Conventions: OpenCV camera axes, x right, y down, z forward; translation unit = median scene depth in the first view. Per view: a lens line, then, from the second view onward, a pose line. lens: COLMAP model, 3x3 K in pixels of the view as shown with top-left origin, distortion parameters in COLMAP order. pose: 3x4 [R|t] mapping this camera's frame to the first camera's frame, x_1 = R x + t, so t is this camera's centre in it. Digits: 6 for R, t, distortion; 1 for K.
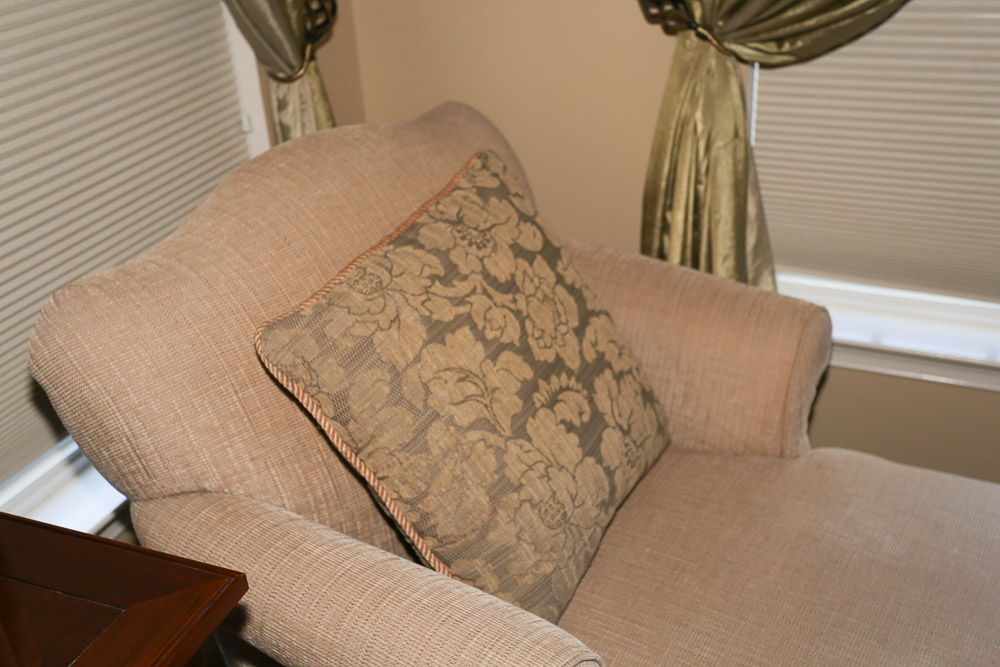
lens RADIAL K [[1088.2, 0, 502.7], [0, 1088.2, 342.5], [0, 0, 1]] dist [0.052172, 0.000000]
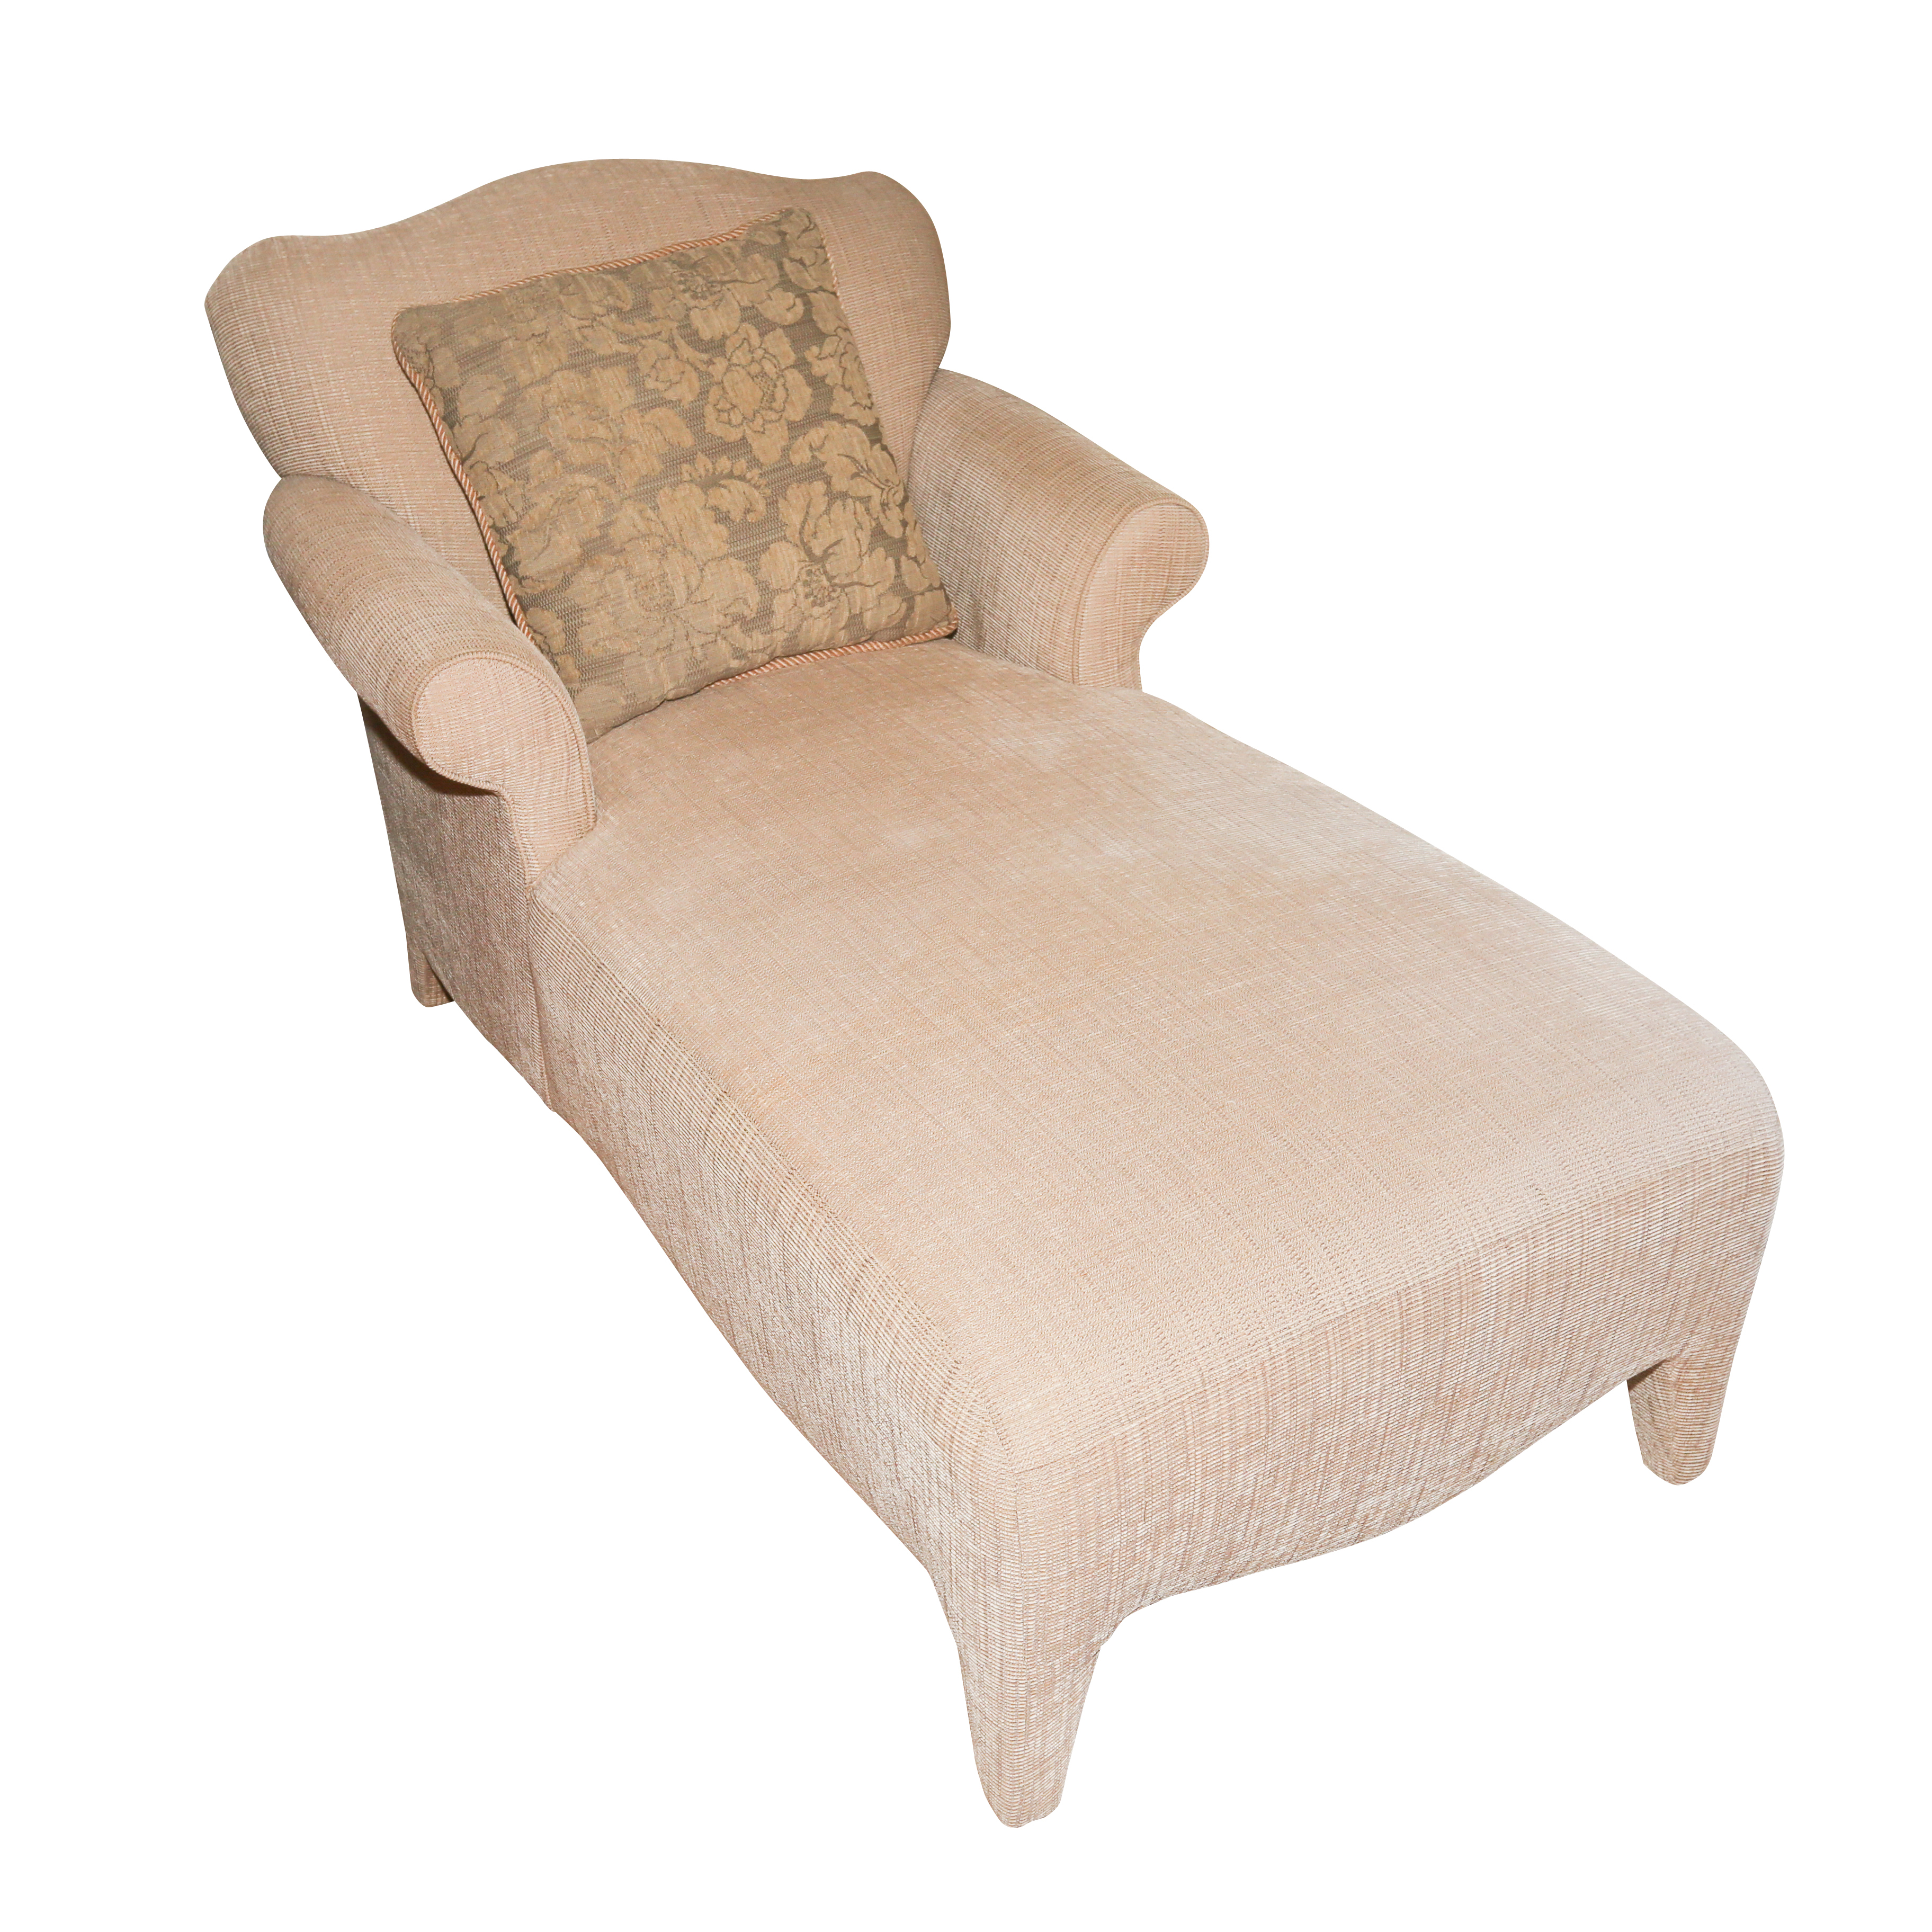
lens RADIAL K [[2078.8, 0, 963.0], [0, 2078.8, 959.9], [0, 0, 1]] dist [-0.019748, 0.000000]
pose [[0.882643, 0.284677, -0.374033, 0.957917], [-0.264652, 0.958603, 0.105068, 0.193285], [0.388460, 0.006251, 0.921445, -0.438550]]
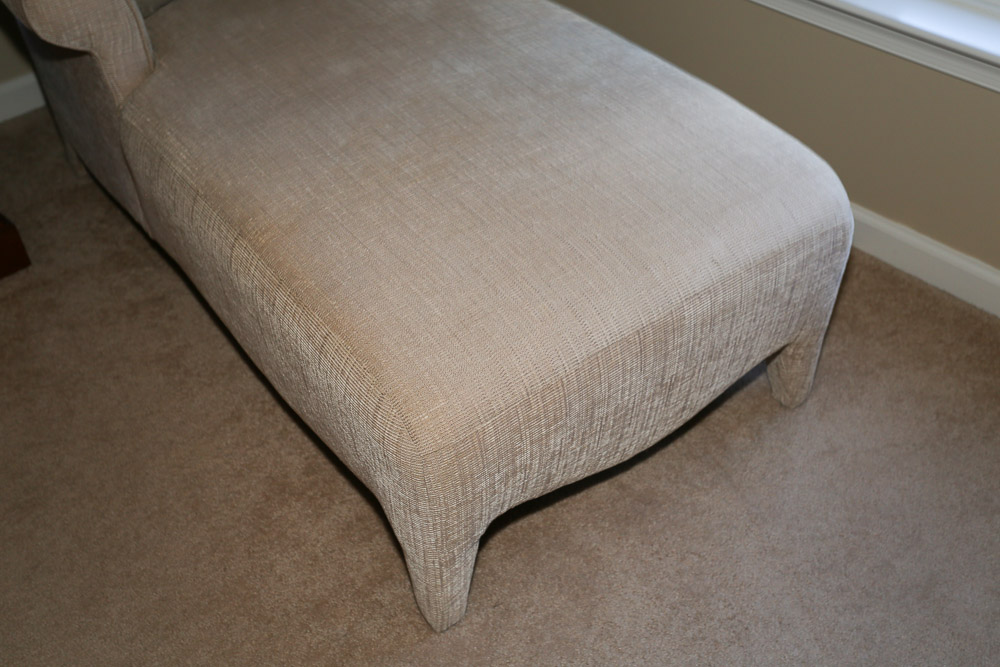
lens RADIAL K [[1088.2, 0, 492.2], [0, 1088.2, 335.5], [0, 0, 1]] dist [0.052172, 0.000000]
pose [[0.926215, 0.283553, -0.248443, 0.930330], [-0.213546, 0.937694, 0.274097, 0.178987], [0.310684, -0.200819, 0.929057, -0.322032]]
